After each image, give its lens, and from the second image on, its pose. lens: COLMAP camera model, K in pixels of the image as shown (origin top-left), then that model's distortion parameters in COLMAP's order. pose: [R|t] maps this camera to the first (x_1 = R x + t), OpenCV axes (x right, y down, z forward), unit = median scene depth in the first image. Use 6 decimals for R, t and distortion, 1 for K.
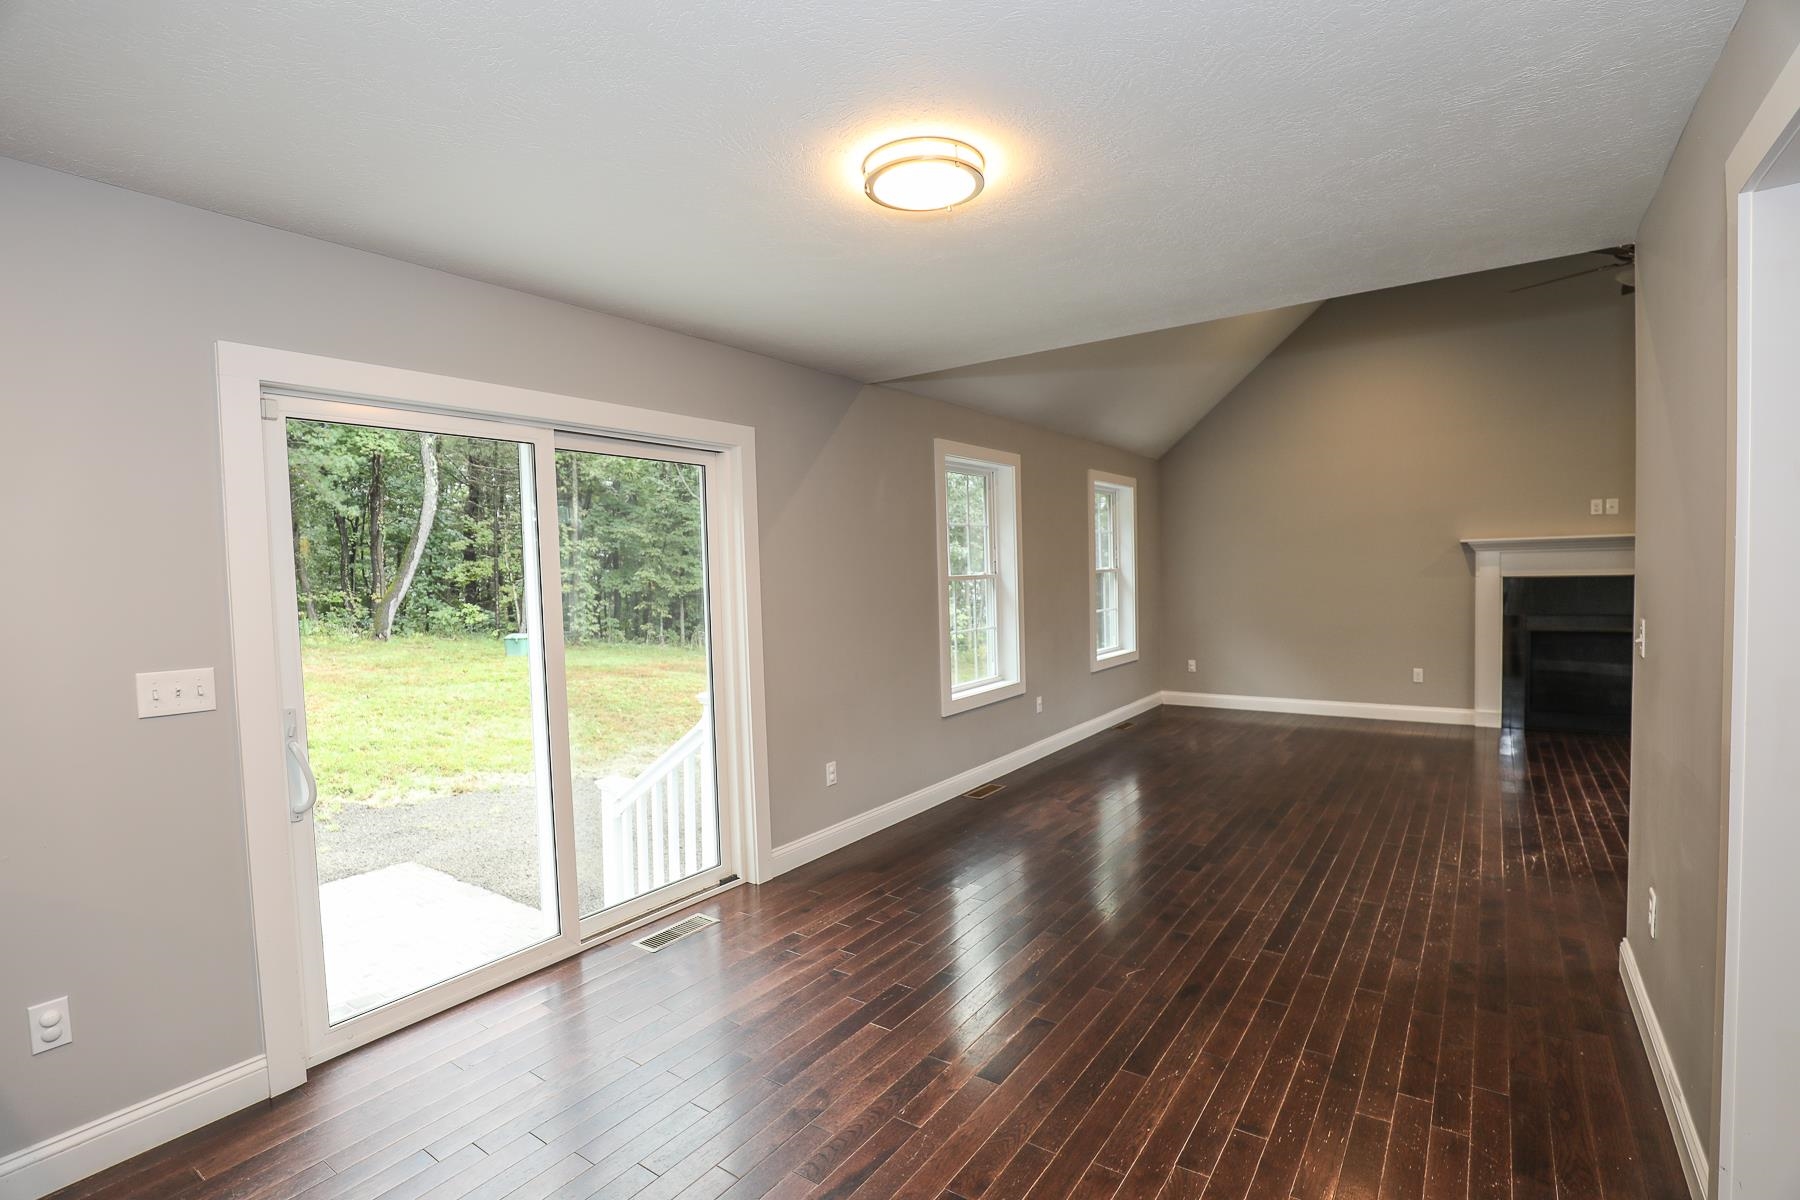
lens RADIAL K [[839.5, 0, 908.8], [0, 839.5, 609.1], [0, 0, 1]] dist [-0.033328, 0.004357]
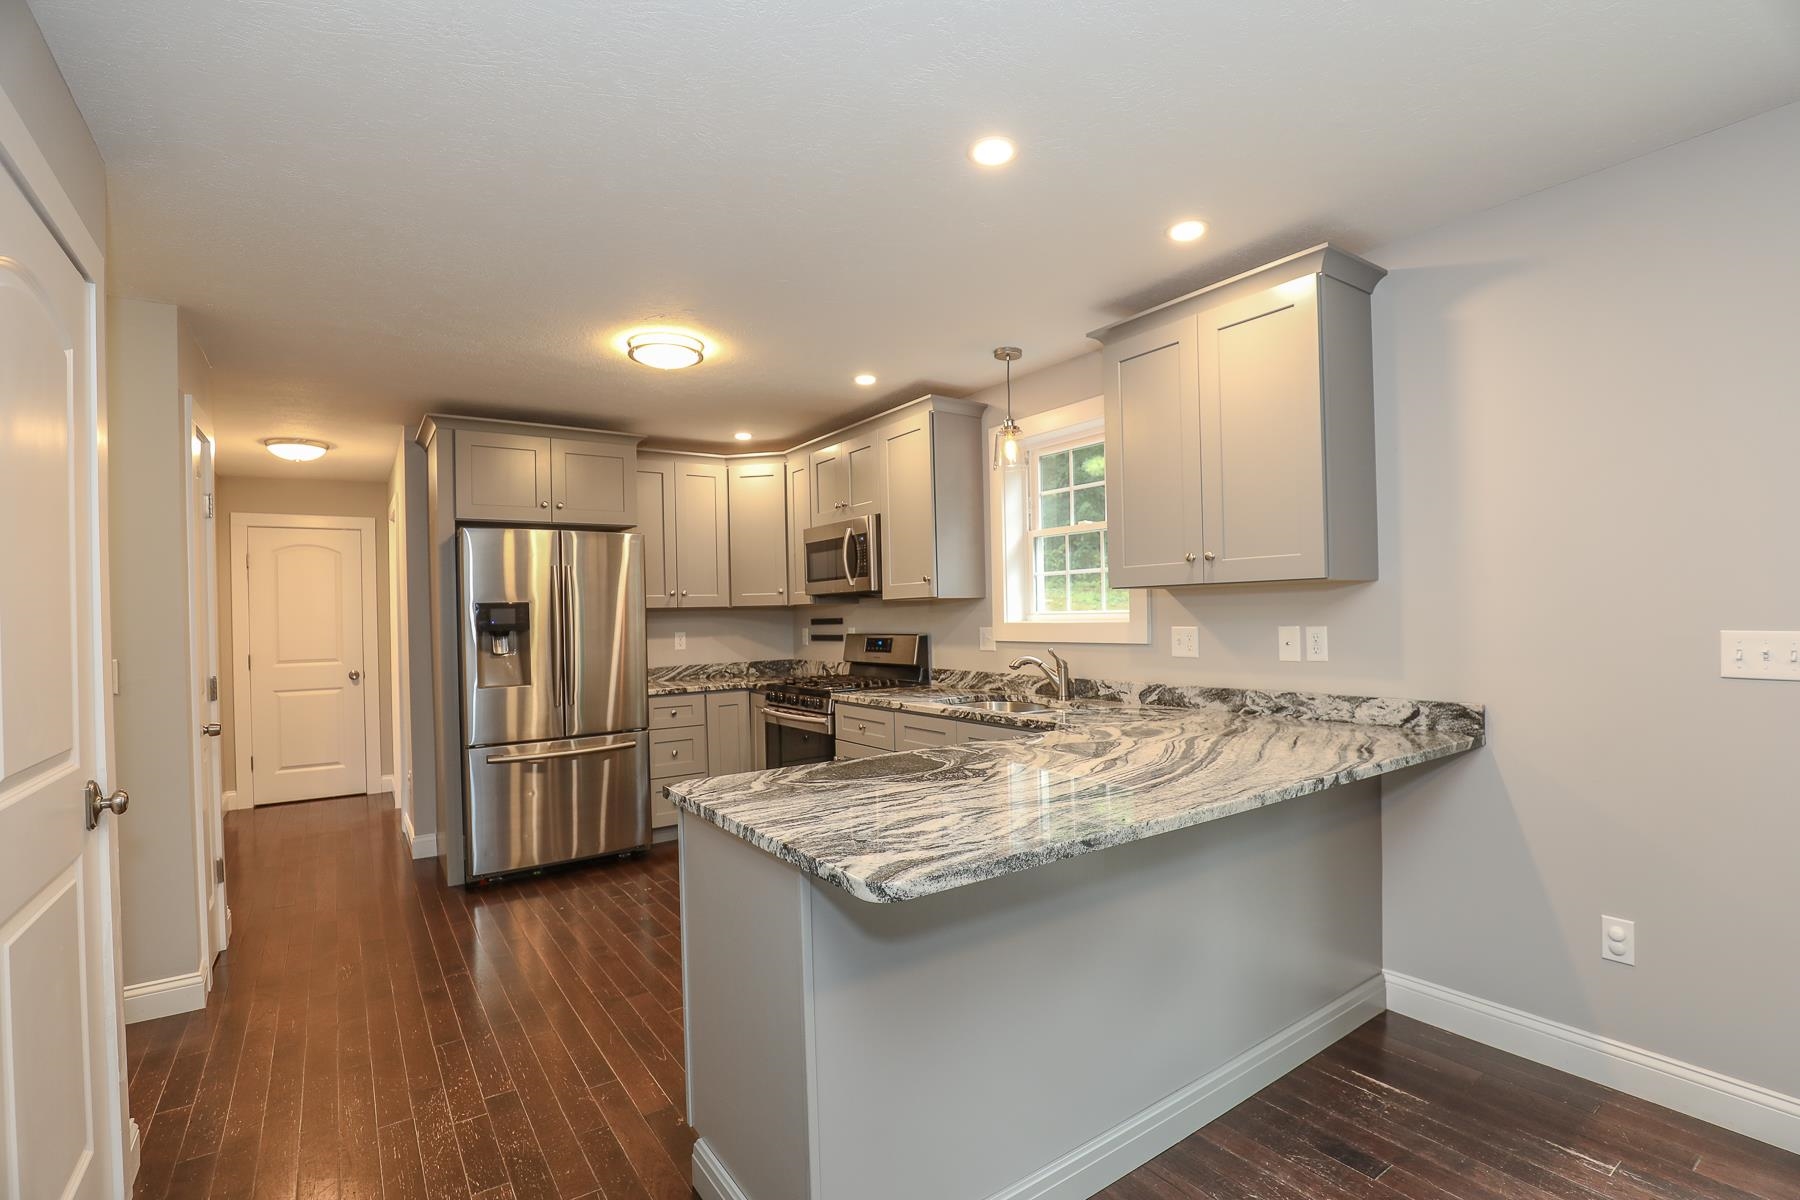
lens RADIAL K [[828.1, 0, 910.8], [0, 828.1, 611.4], [0, 0, 1]] dist [-0.030192, 0.000374]
pose [[-0.335264, 0.034852, -0.941479, 0.077488], [-0.008227, 0.999169, 0.039917, 0.007909], [0.942088, 0.021128, -0.334699, 0.122402]]
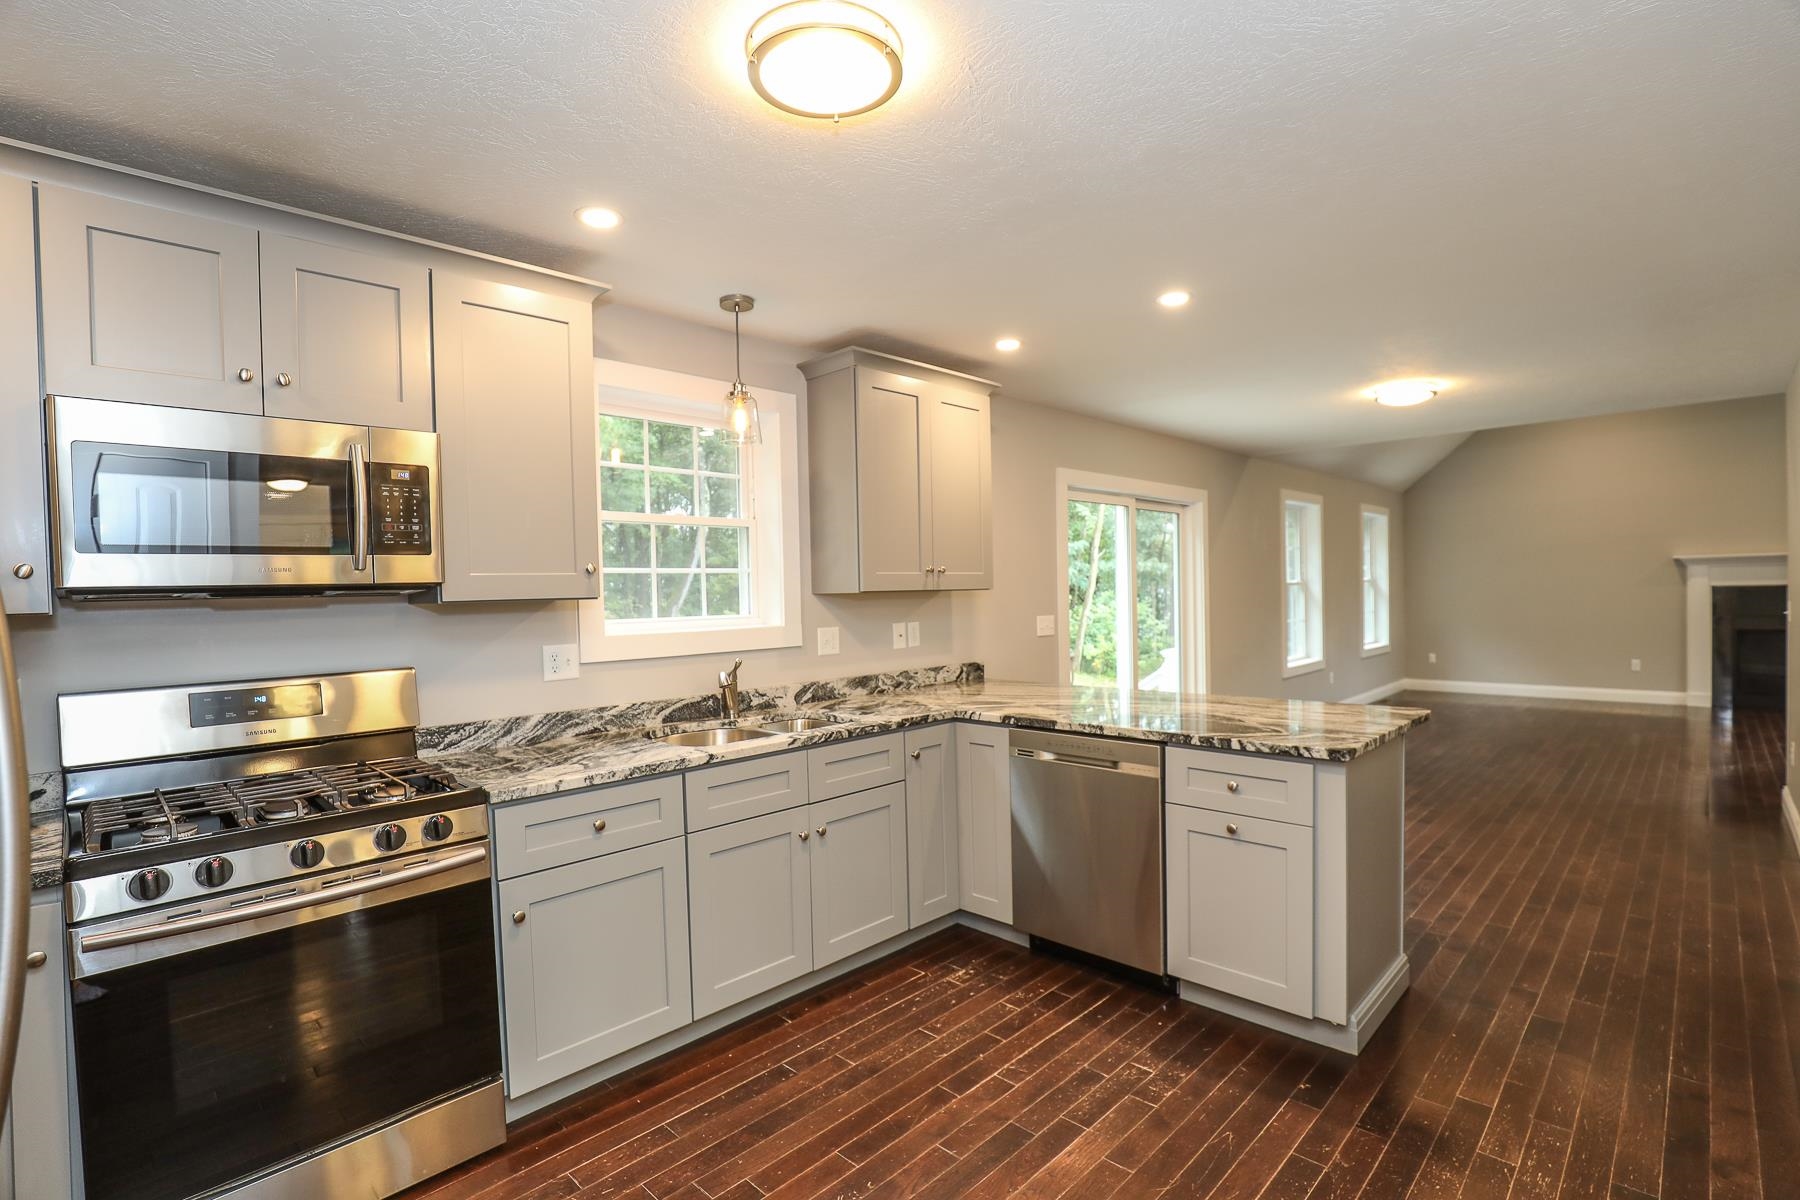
lens RADIAL K [[843.0, 0, 911.7], [0, 843.0, 611.3], [0, 0, 1]] dist [-0.032789, 0.007077]
pose [[0.987905, 0.009413, -0.154776, -0.272089], [-0.011921, 0.999812, -0.015278, 0.030709], [0.154603, 0.016939, 0.987831, -0.397825]]
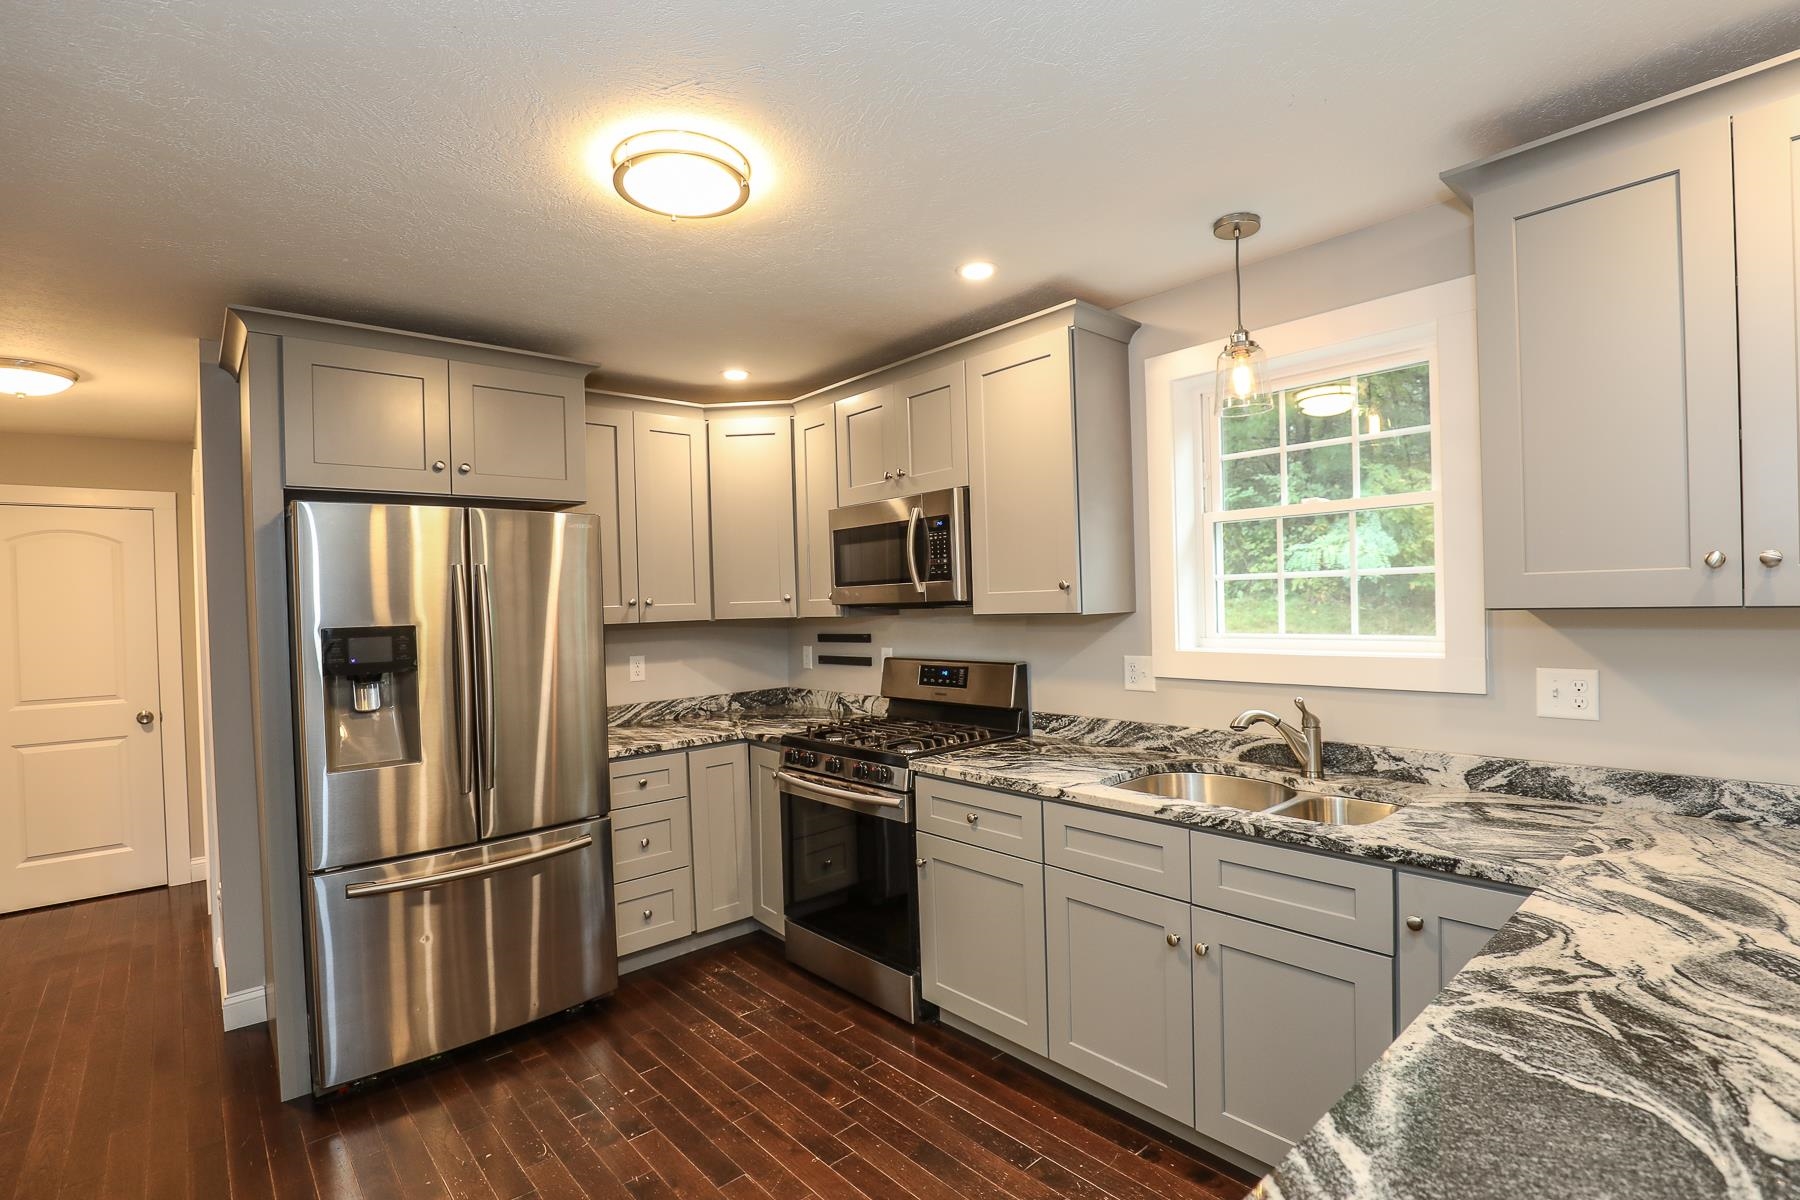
lens RADIAL K [[839.5, 0, 908.8], [0, 839.5, 609.1], [0, 0, 1]] dist [-0.033328, 0.004357]
pose [[-0.222323, 0.045585, -0.973907, -0.082930], [-0.007271, 0.998801, 0.048410, 0.001259], [0.974946, 0.017843, -0.221725, -0.044122]]
